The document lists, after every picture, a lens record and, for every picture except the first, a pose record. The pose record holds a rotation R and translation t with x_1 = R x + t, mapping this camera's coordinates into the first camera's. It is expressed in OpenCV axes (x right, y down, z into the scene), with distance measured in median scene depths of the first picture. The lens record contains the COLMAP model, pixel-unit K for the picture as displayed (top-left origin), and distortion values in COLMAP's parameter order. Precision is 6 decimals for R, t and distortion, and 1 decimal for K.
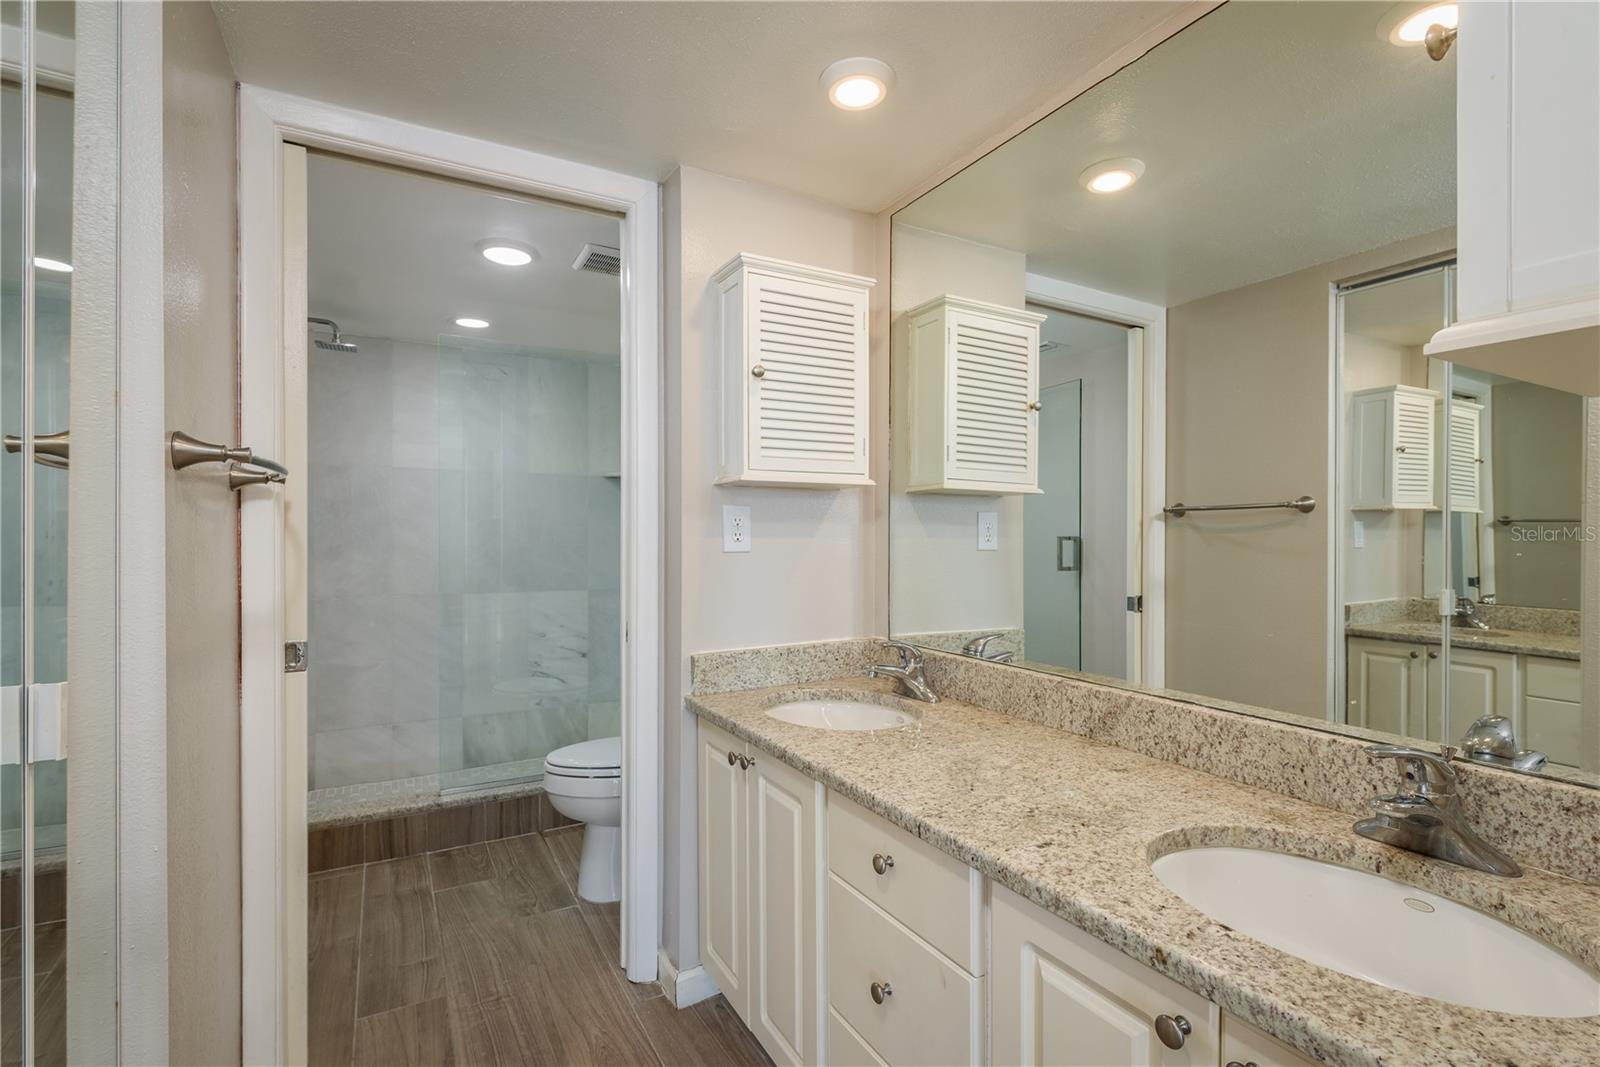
lens RADIAL K [[748.7, 0, 805.2], [0, 748.7, 534.5], [0, 0, 1]] dist [0.003023, 0.000055]
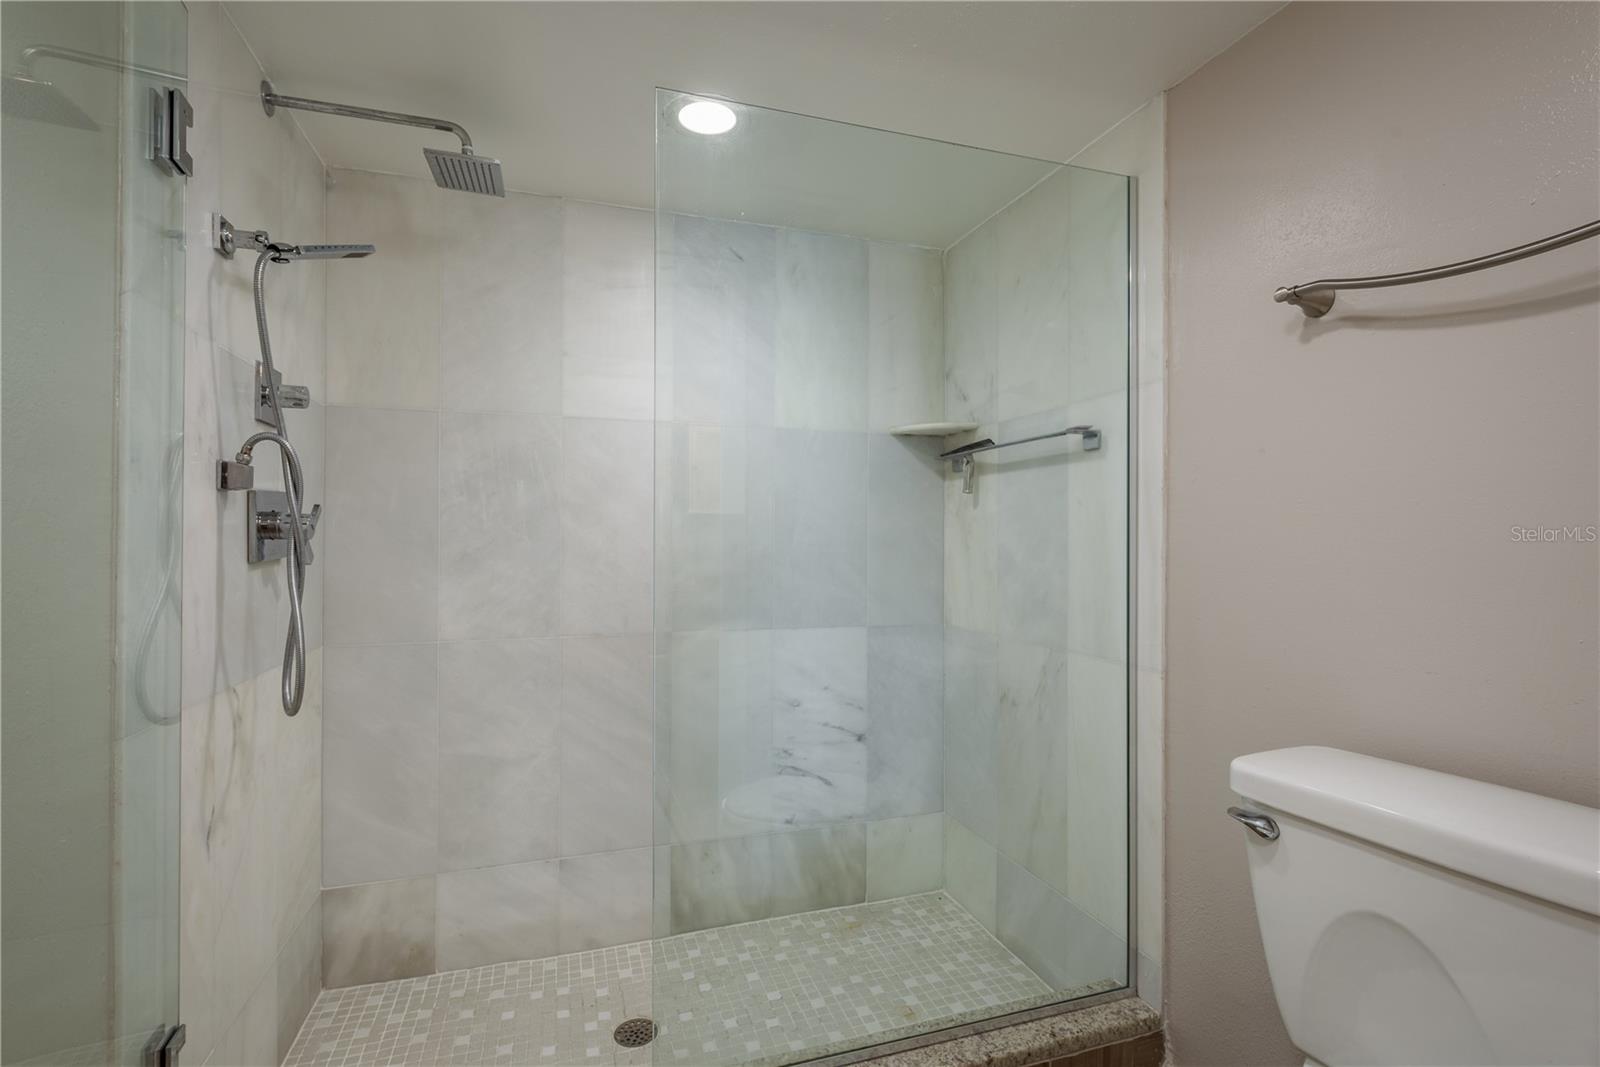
lens RADIAL K [[748.7, 0, 796.4], [0, 748.7, 533.1], [0, 0, 1]] dist [0.003023, 0.000055]
pose [[0.980273, -0.002194, -0.197634, -0.232707], [-0.000611, 0.999900, -0.014130, 0.009639], [0.197645, 0.013973, 0.980174, 0.422440]]
